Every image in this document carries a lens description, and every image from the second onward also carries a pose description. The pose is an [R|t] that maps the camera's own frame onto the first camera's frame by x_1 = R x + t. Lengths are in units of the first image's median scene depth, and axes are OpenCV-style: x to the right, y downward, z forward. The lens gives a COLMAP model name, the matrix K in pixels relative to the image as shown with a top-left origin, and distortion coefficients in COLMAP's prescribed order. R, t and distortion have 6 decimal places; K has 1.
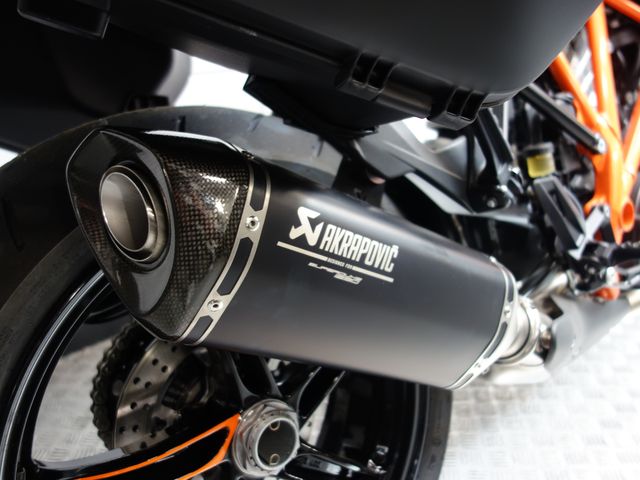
lens RADIAL K [[555.2, 0, 320.6], [0, 555.2, 239.4], [0, 0, 1]] dist [-0.005766, 0.013112]
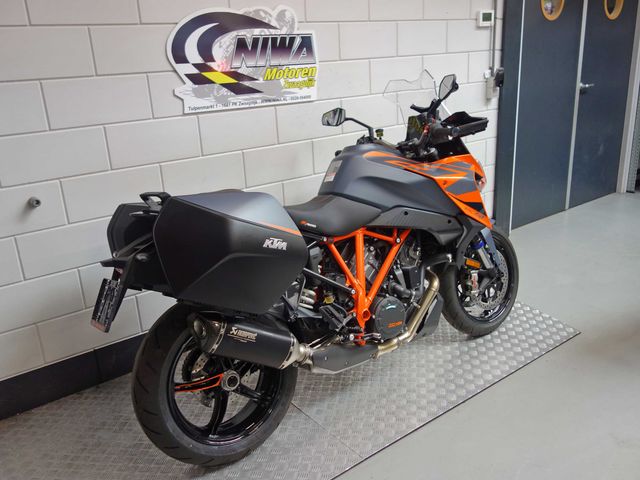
lens RADIAL K [[555.2, 0, 320.6], [0, 555.2, 241.2], [0, 0, 1]] dist [-0.005766, 0.013112]
pose [[0.998057, 0.017763, -0.059726, 0.926181], [-0.020429, 0.998808, -0.044339, -0.557367], [0.058868, 0.045473, 0.997230, -3.555207]]
